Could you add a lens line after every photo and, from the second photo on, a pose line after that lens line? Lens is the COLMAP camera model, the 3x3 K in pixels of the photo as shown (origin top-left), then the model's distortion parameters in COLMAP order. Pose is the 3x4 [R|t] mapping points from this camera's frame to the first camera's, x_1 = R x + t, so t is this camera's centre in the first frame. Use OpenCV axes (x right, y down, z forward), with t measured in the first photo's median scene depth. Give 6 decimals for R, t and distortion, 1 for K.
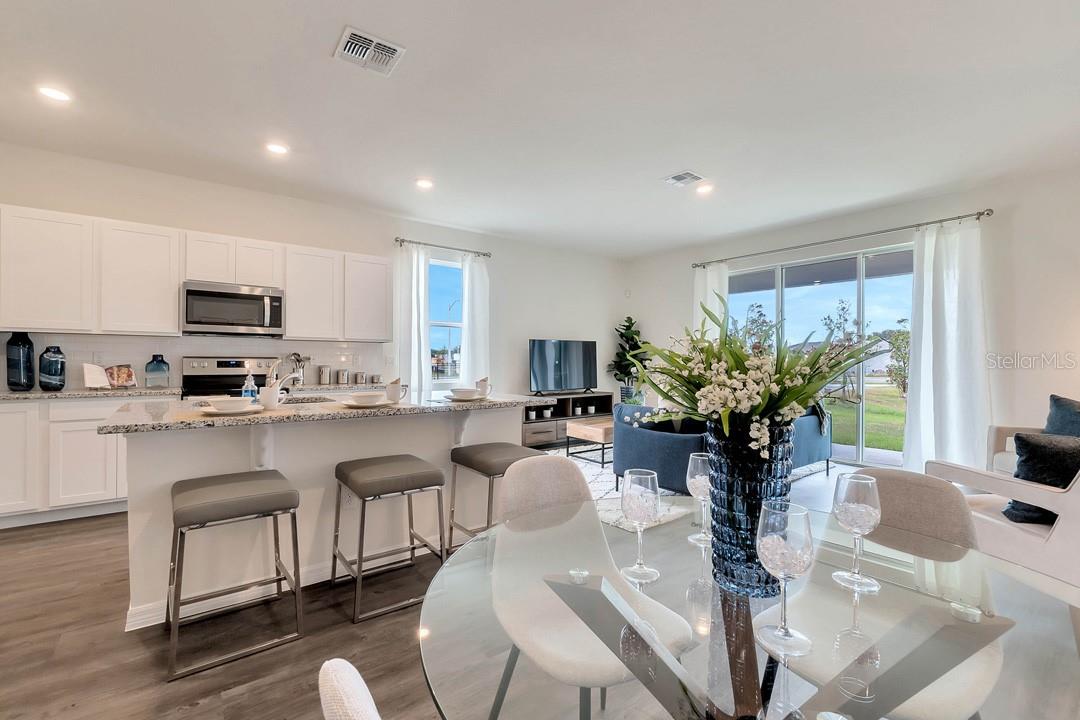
lens RADIAL K [[460.5, 0, 536.1], [0, 460.5, 360.0], [0, 0, 1]] dist [-0.011859, 0.002098]
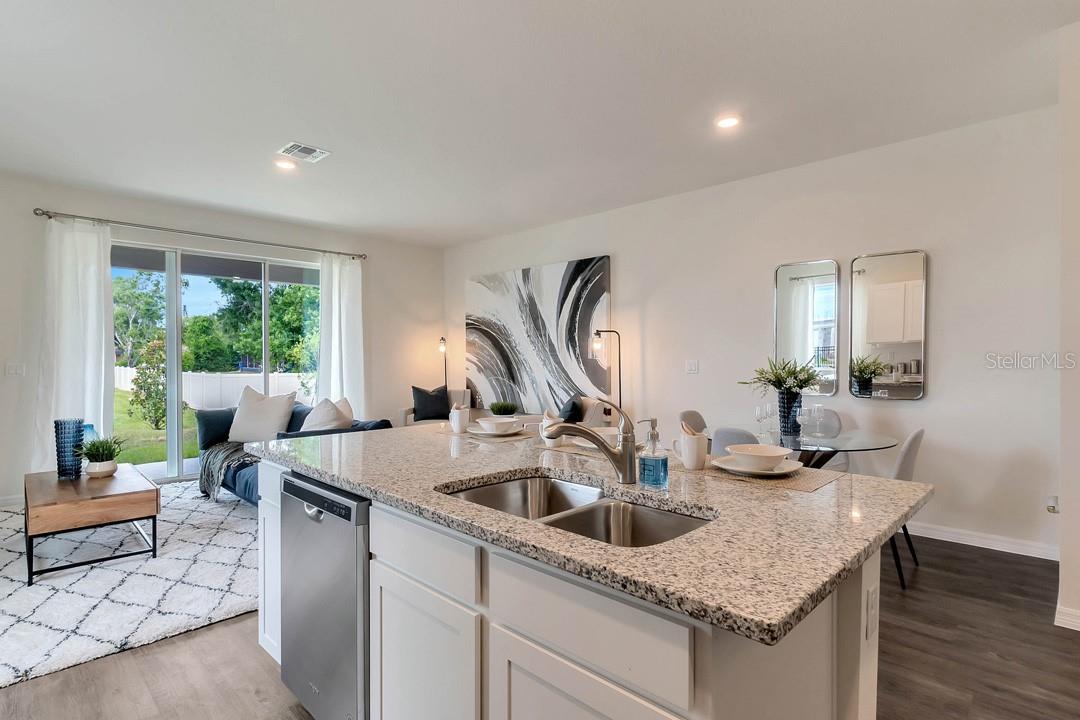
lens RADIAL K [[549.9, 0, 535.8], [0, 549.9, 360.5], [0, 0, 1]] dist [-0.006485, -0.003122]
pose [[-0.140828, -0.010771, 0.989976, -0.700446], [0.001620, 0.999937, 0.011110, -0.028643], [-0.990033, 0.003168, -0.140801, 0.702777]]
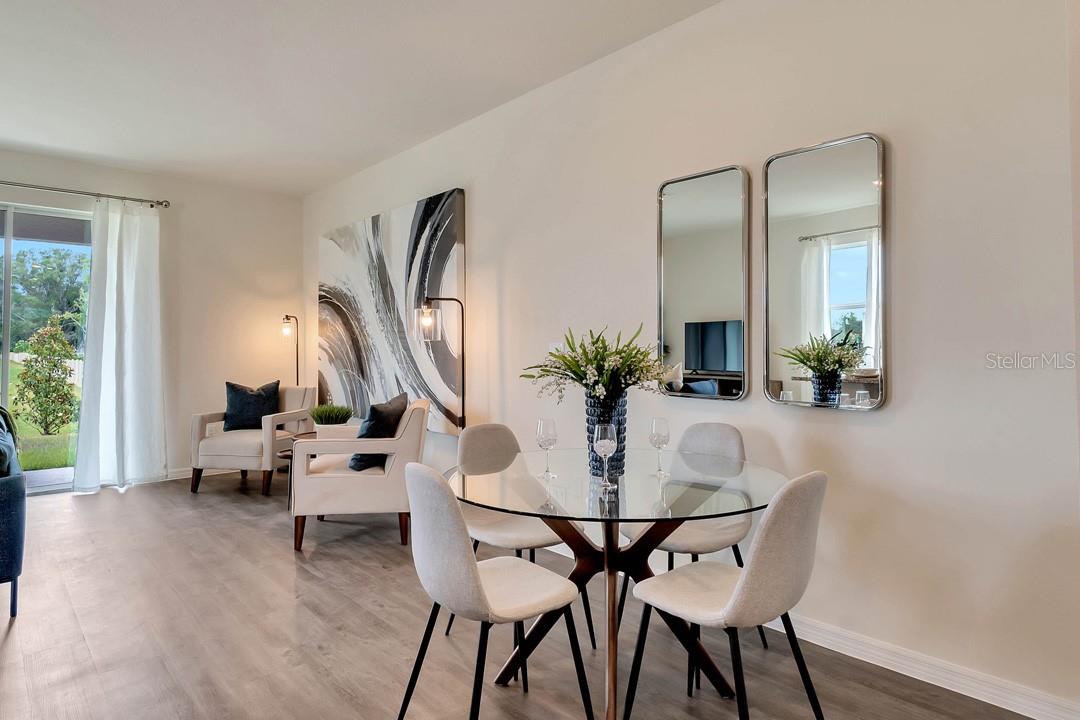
lens RADIAL K [[632.5, 0, 533.3], [0, 632.5, 335.8], [0, 0, 1]] dist [-0.011831, 0.002258]
pose [[-0.084840, 0.019060, 0.996212, -0.432282], [0.000832, 0.999818, -0.019058, -0.007666], [-0.996394, -0.000788, -0.084841, 0.305638]]
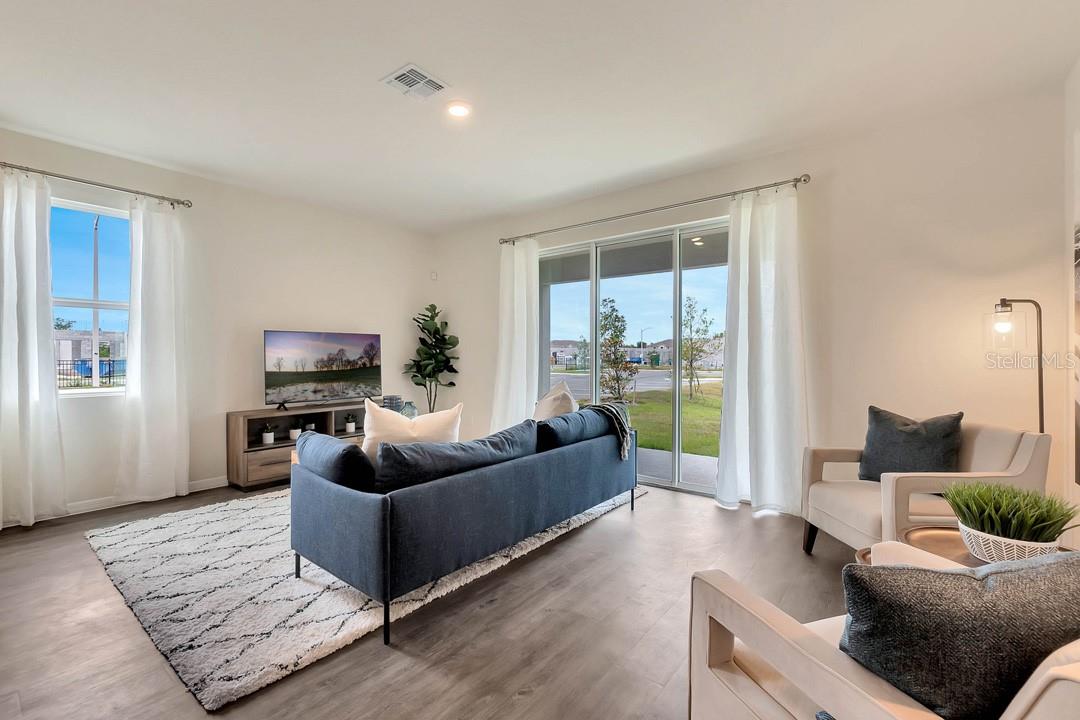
lens RADIAL K [[460.5, 0, 540.8], [0, 460.5, 359.1], [0, 0, 1]] dist [-0.011859, 0.002098]
pose [[0.968338, -0.003186, 0.249621, 0.323375], [0.001105, 0.999963, 0.008476, -0.010028], [-0.249638, -0.007932, 0.968307, 0.317197]]
